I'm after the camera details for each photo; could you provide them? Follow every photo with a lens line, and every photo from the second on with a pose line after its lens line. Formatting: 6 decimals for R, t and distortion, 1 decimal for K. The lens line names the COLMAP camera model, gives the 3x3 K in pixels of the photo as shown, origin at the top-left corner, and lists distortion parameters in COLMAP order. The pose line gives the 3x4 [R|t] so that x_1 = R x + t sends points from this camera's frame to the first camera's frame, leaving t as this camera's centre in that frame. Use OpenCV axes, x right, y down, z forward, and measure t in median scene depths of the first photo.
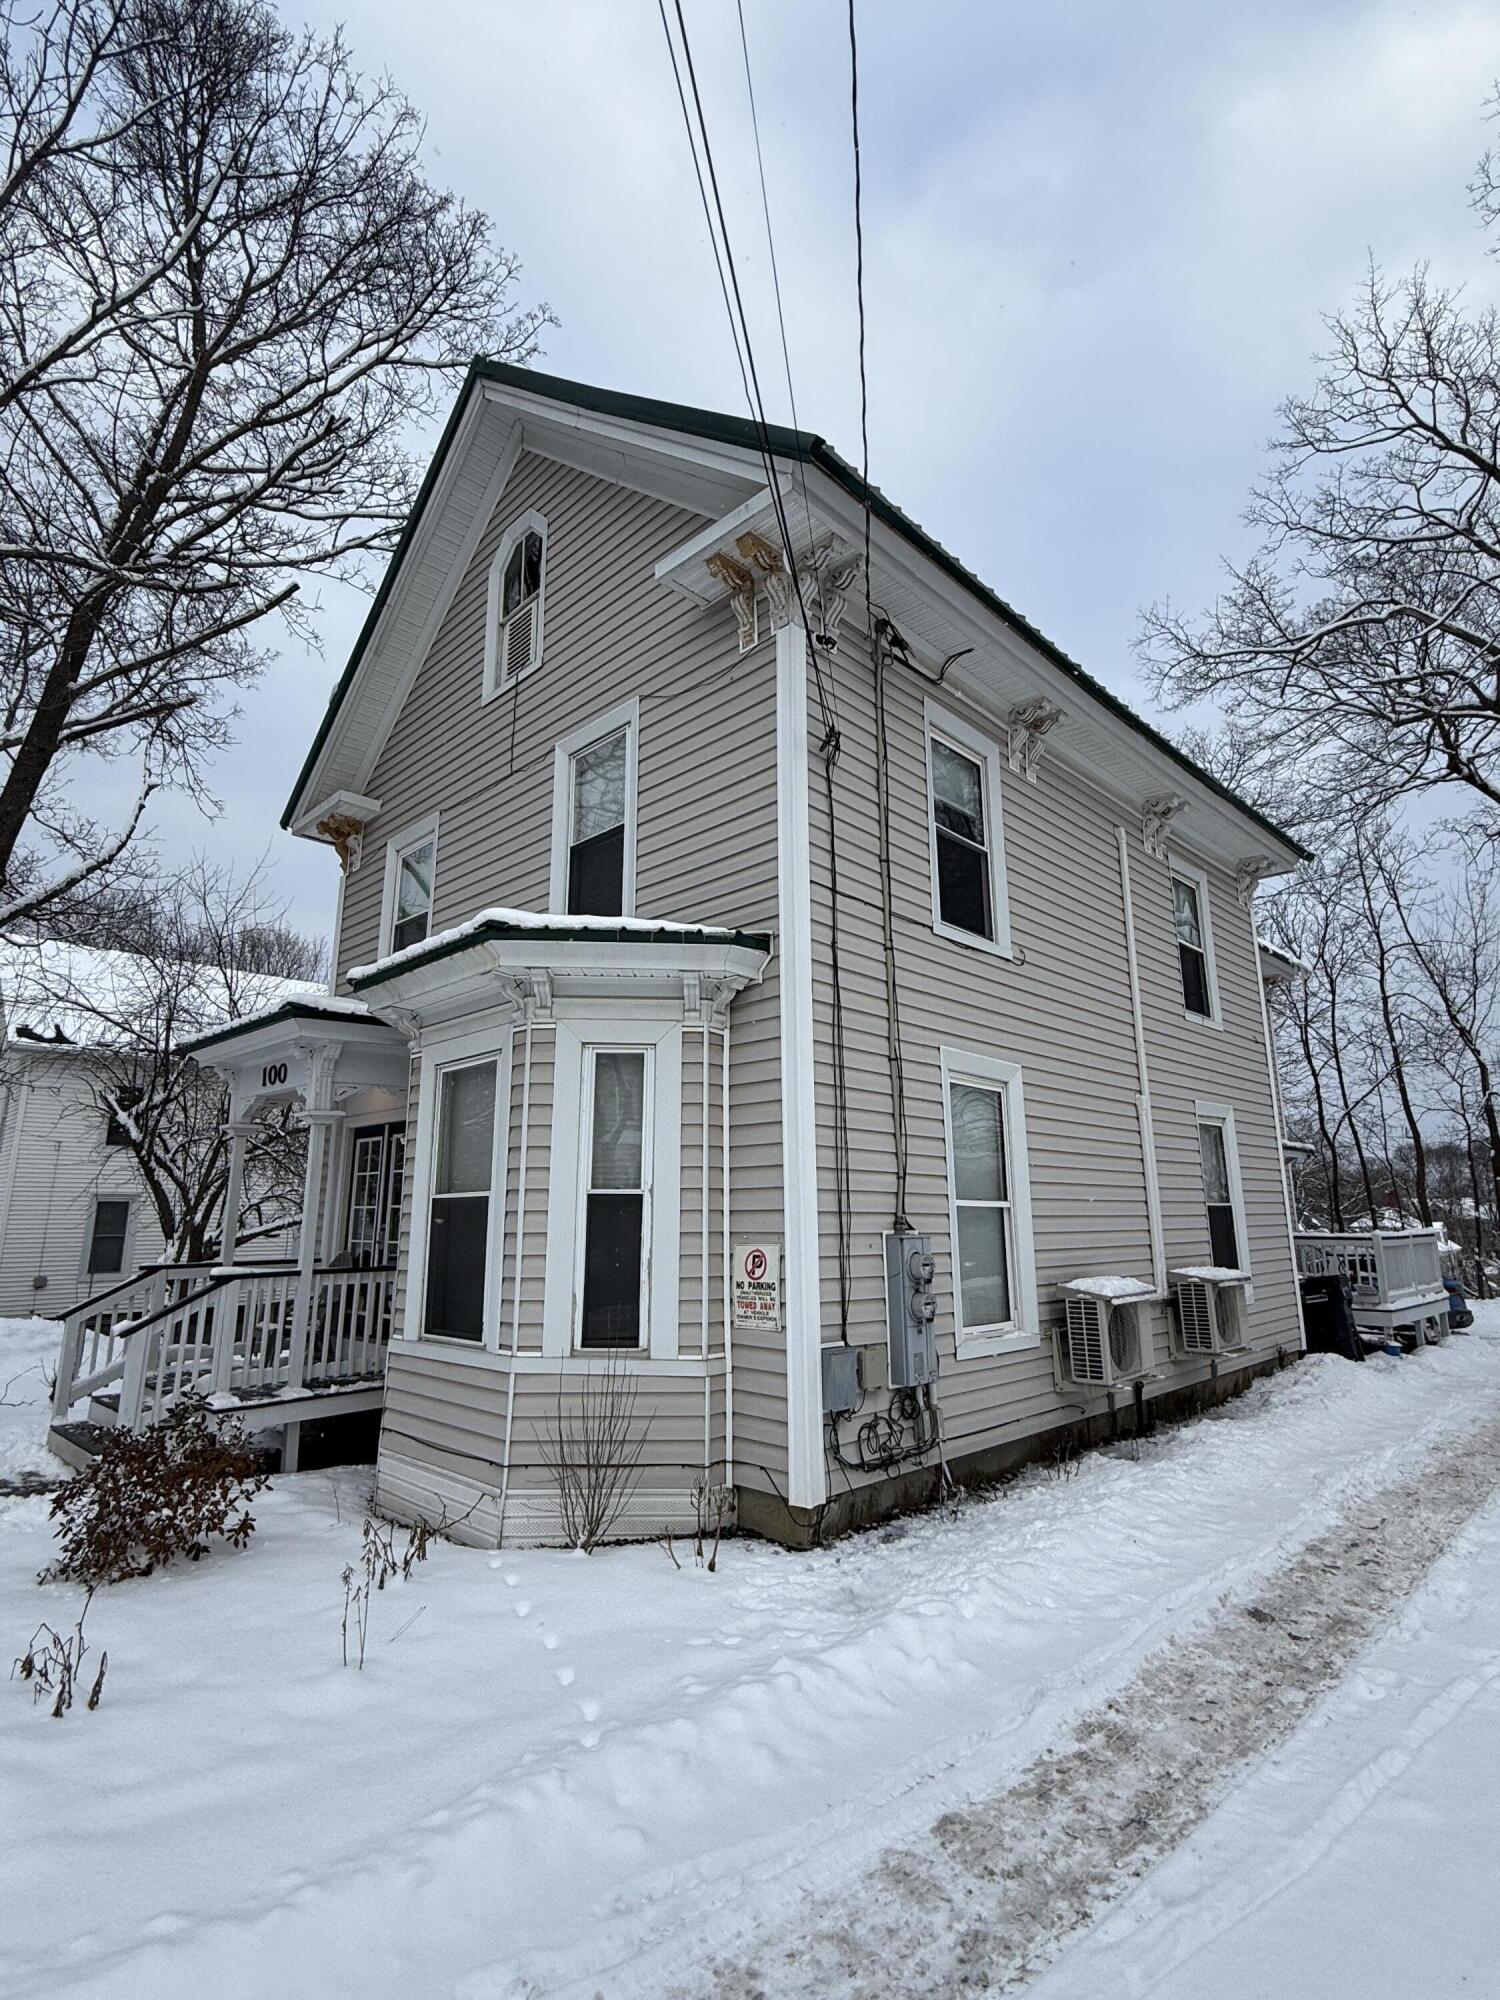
lens RADIAL K [[986.4, 0, 747.6], [0, 986.4, 994.3], [0, 0, 1]] dist [0.002527, 0.000066]
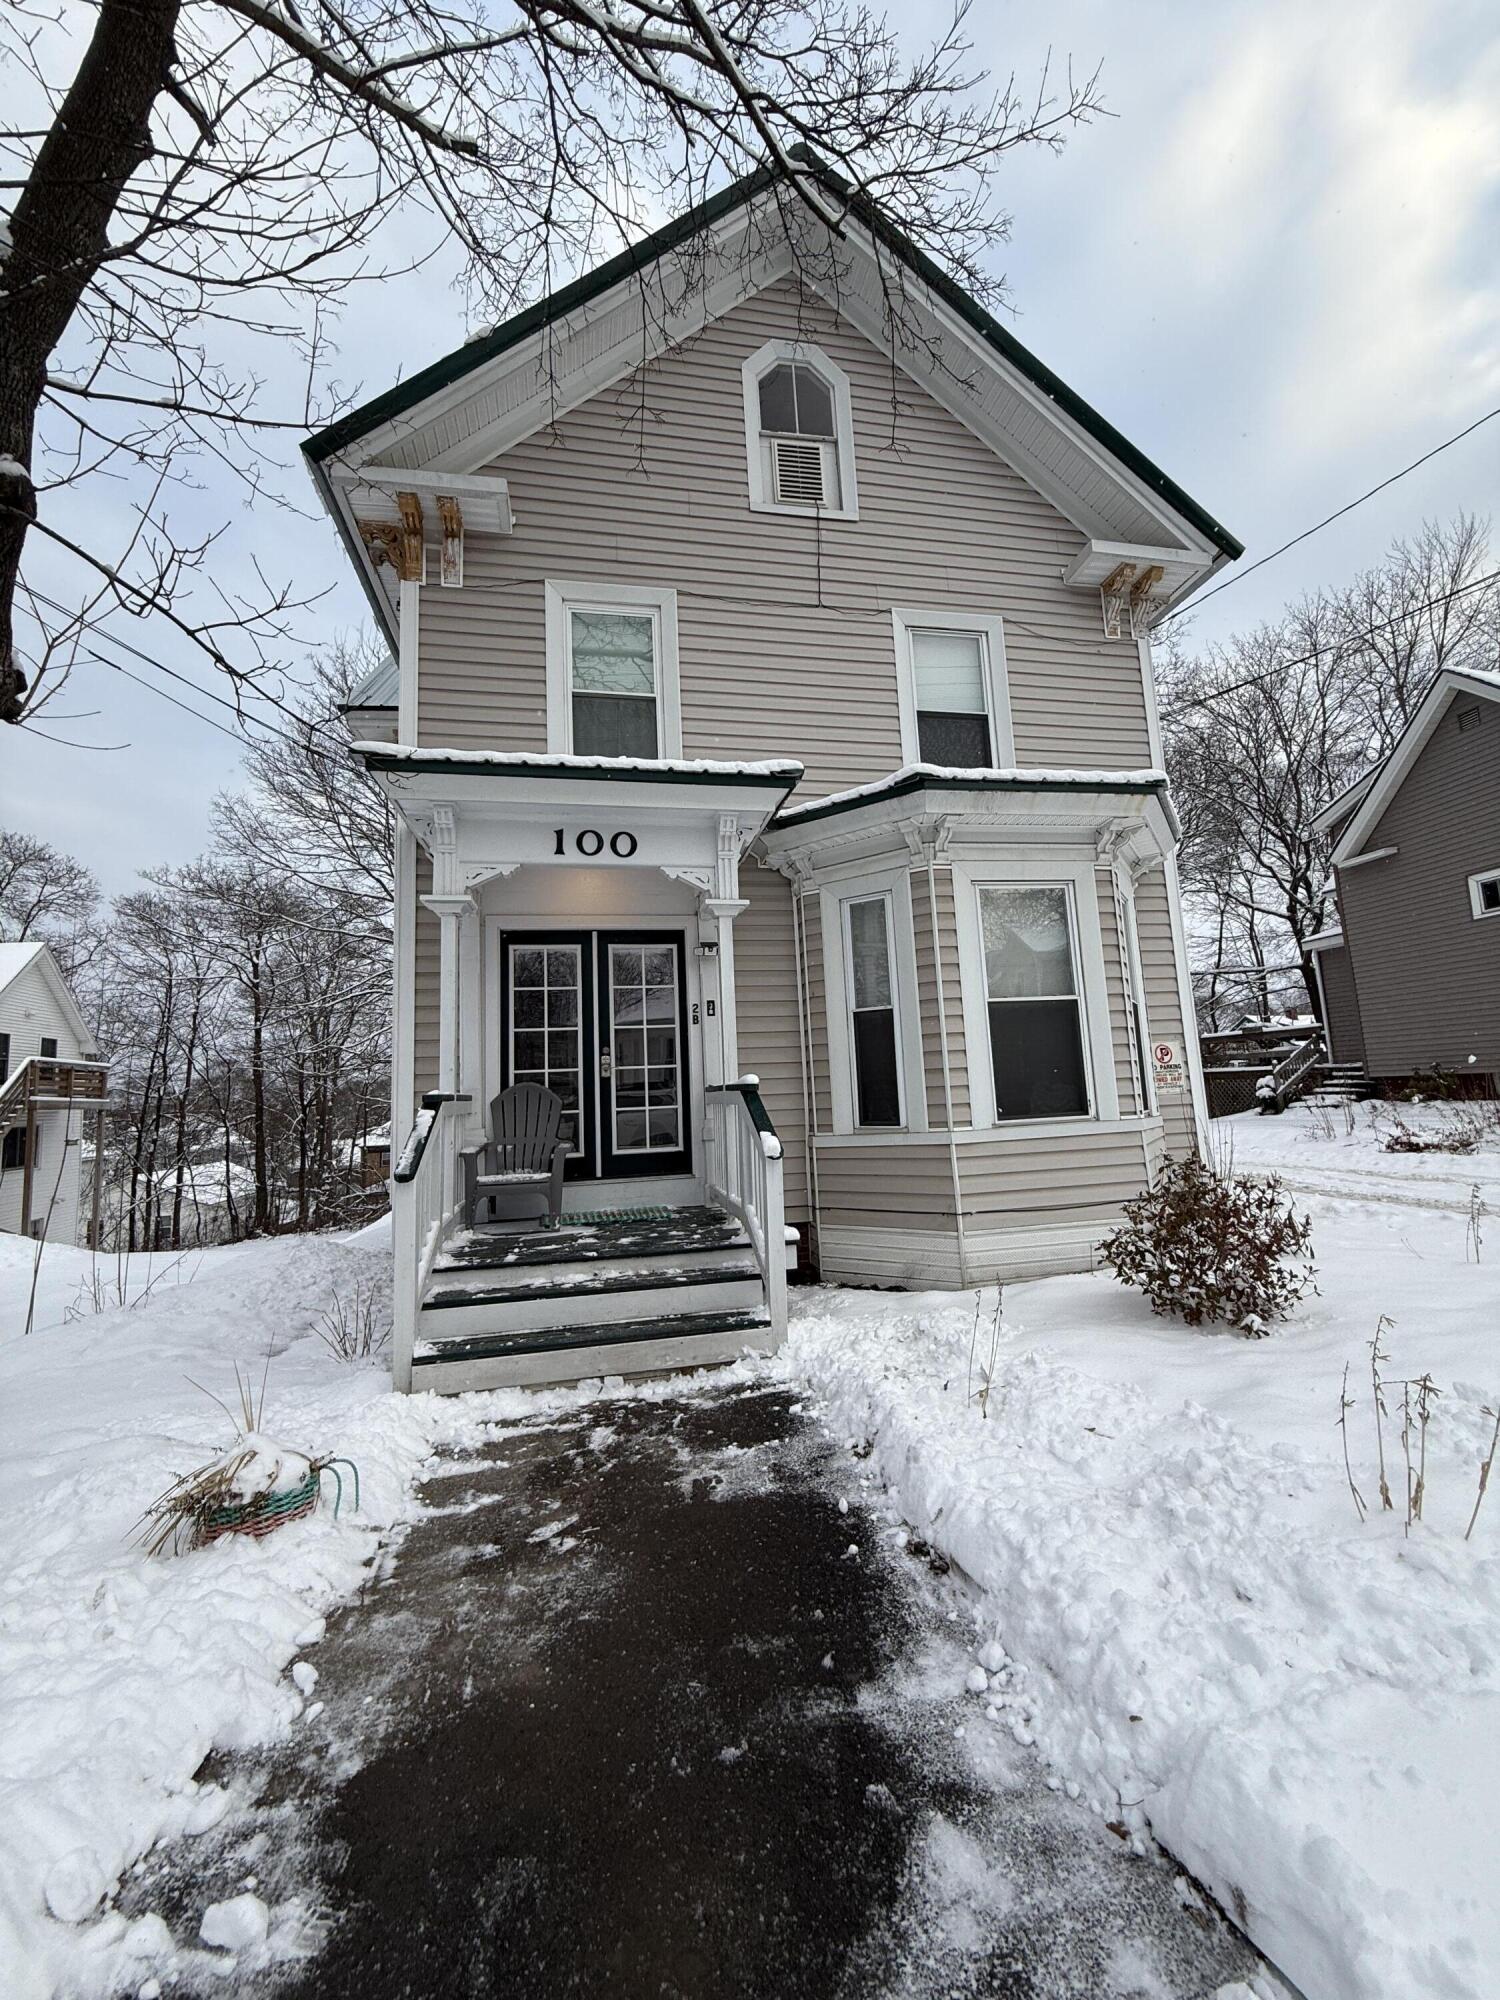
lens RADIAL K [[791.8, 0, 748.6], [0, 791.8, 997.1], [0, 0, 1]] dist [-0.001085, 0.000234]
pose [[0.560108, 0.084172, 0.824132, -1.248001], [-0.141689, 0.989900, -0.004806, 0.255507], [-0.816213, -0.114078, 0.566377, 0.754728]]
